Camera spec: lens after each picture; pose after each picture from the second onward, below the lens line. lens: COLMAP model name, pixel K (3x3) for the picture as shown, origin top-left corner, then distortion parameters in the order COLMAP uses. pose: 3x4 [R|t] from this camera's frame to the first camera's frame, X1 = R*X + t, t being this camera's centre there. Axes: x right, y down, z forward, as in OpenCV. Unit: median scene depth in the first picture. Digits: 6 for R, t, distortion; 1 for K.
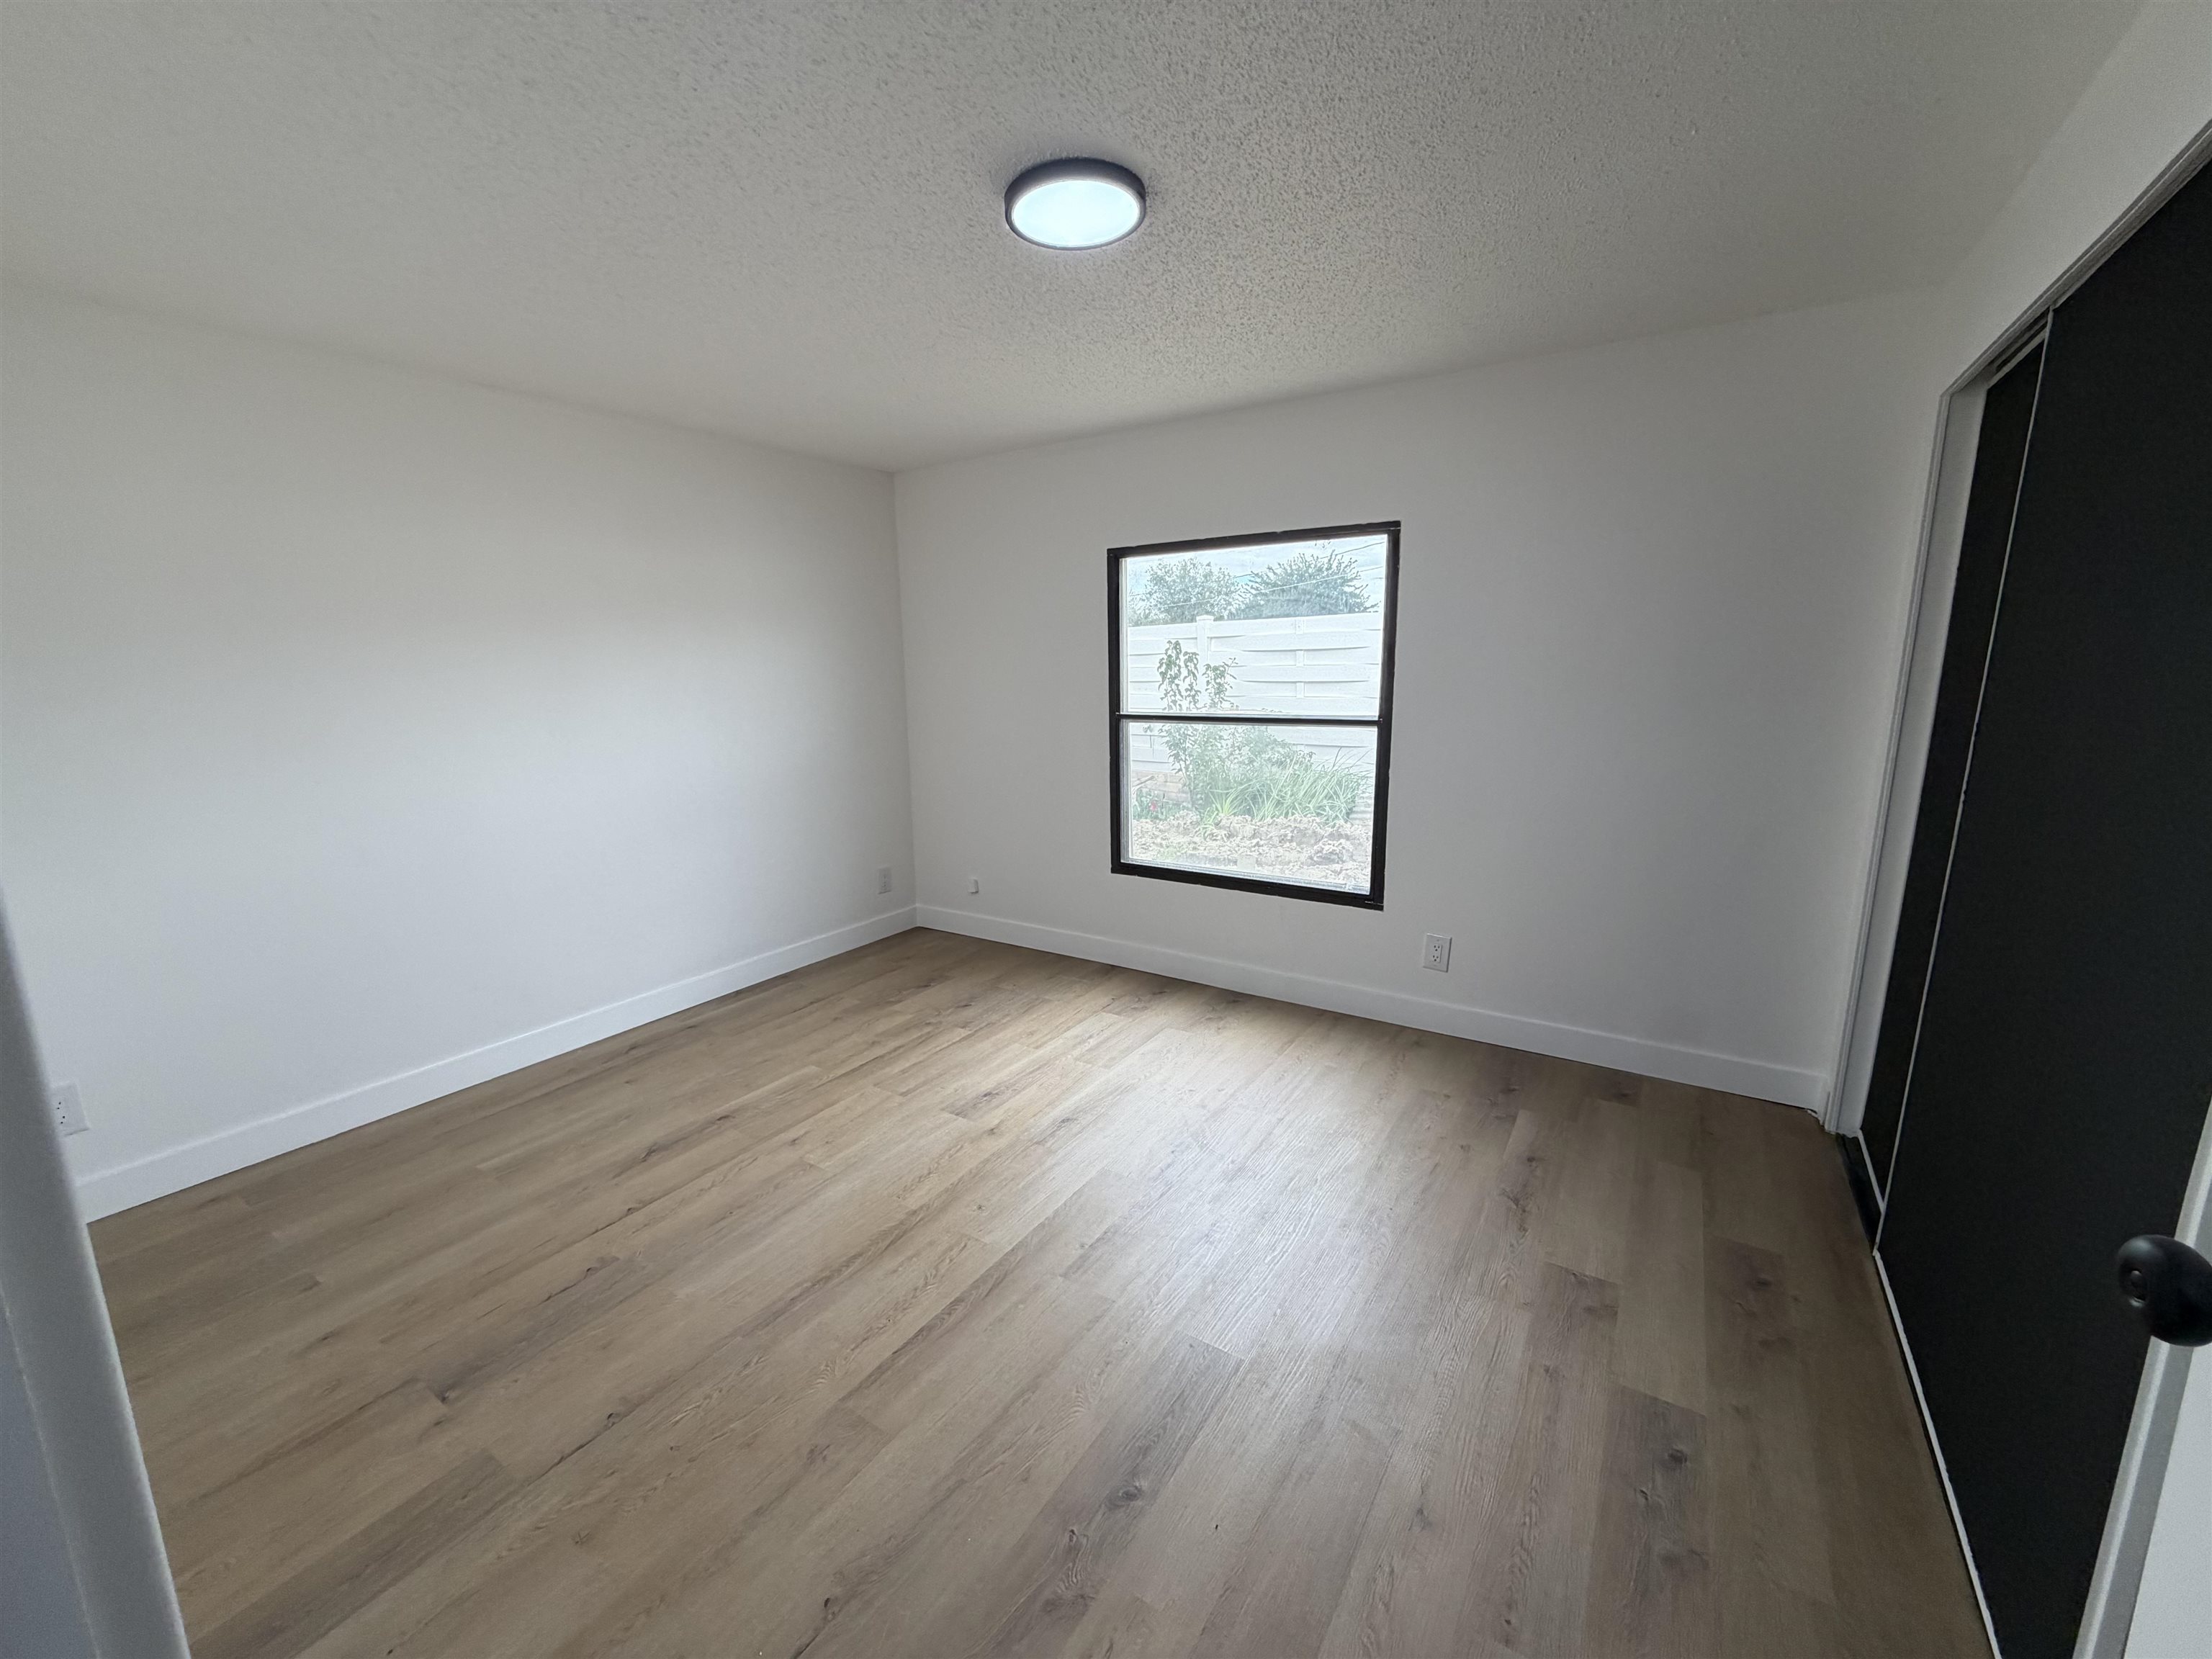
lens RADIAL K [[877.9, 0, 1099.6], [0, 877.9, 829.2], [0, 0, 1]] dist [-0.003075, 0.000512]
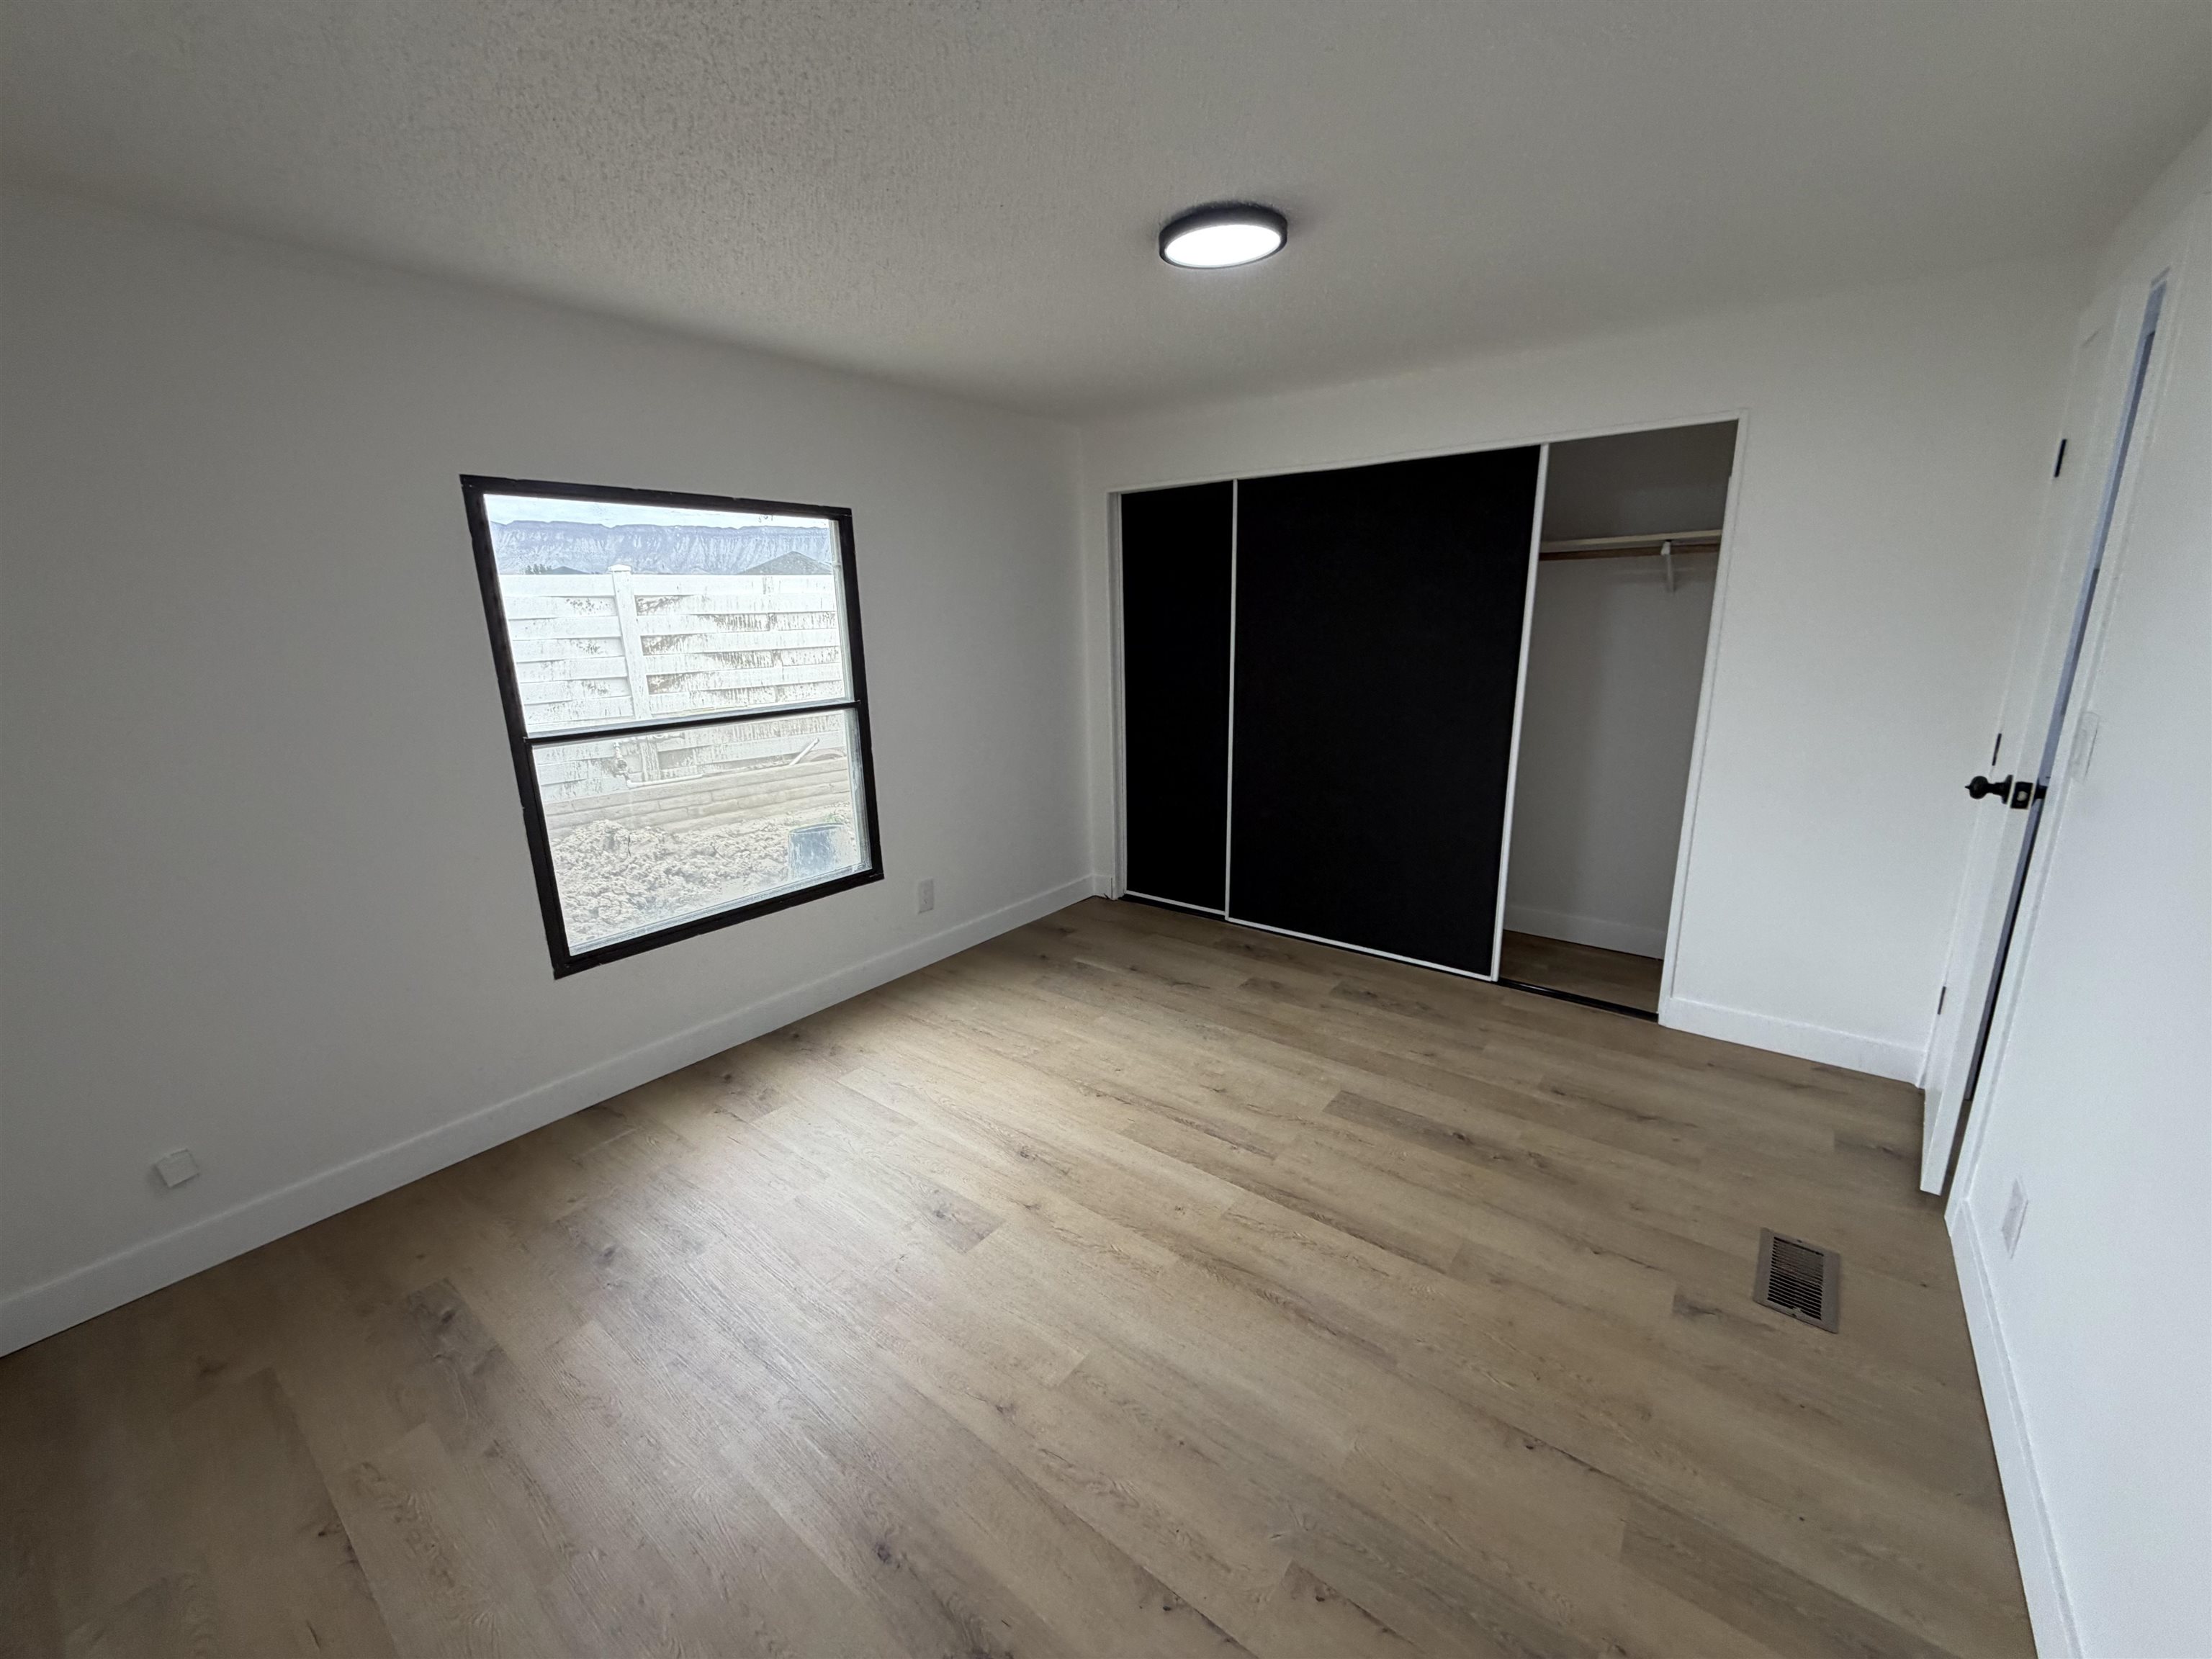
lens RADIAL K [[877.9, 0, 1099.1], [0, 877.9, 828.2], [0, 0, 1]] dist [-0.003075, 0.000512]
pose [[0.086563, -0.230690, 0.969169, -0.959300], [0.204453, 0.956228, 0.209349, -0.193224], [-0.975041, 0.180028, 0.129939, 0.847624]]
